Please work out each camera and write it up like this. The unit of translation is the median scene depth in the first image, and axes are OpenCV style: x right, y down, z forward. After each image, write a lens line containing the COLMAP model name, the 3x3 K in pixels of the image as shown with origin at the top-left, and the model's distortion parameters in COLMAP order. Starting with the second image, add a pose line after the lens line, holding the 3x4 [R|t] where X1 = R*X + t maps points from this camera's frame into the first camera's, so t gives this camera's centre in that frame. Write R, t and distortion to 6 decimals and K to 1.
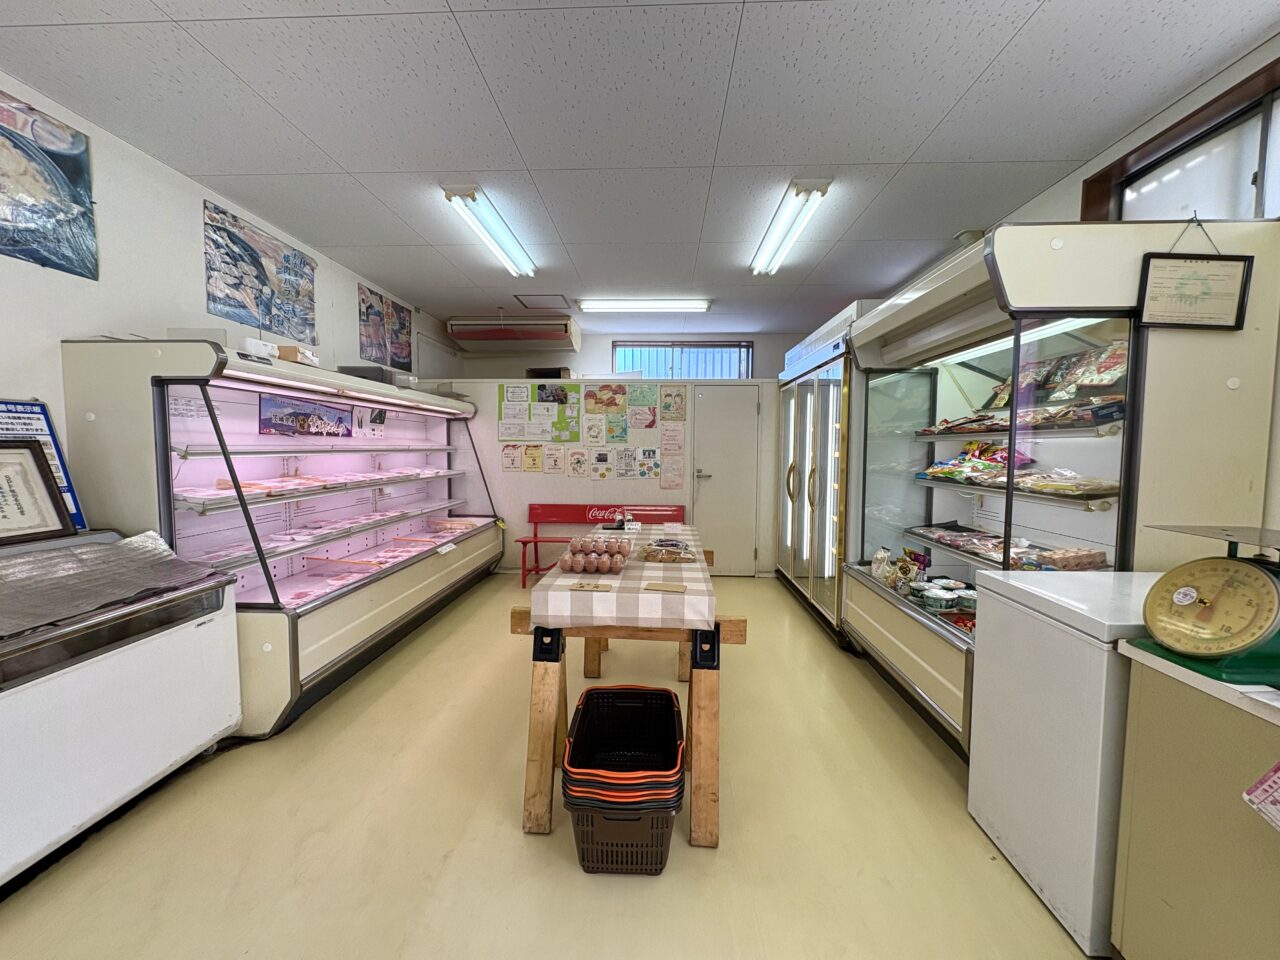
lens RADIAL K [[514.8, 0, 640.1], [0, 514.8, 477.2], [0, 0, 1]] dist [0.001409, 0.000048]
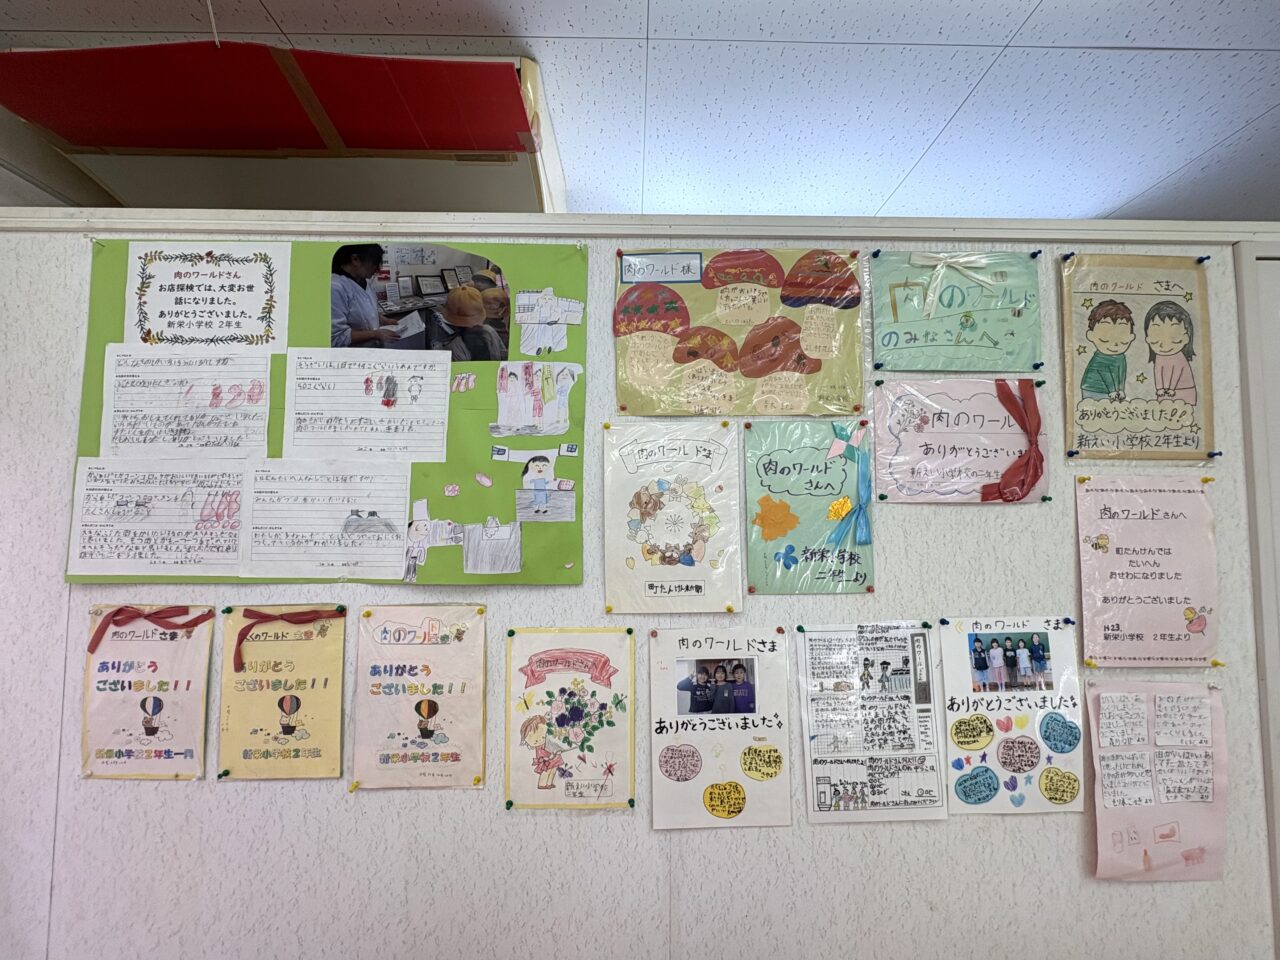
lens RADIAL K [[514.8, 0, 636.3], [0, 514.8, 478.3], [0, 0, 1]] dist [0.001409, 0.000048]
pose [[0.997809, 0.001721, 0.066143, -0.111379], [0.005495, 0.994053, -0.108760, -0.085221], [-0.065937, 0.108885, 0.991865, 0.835255]]
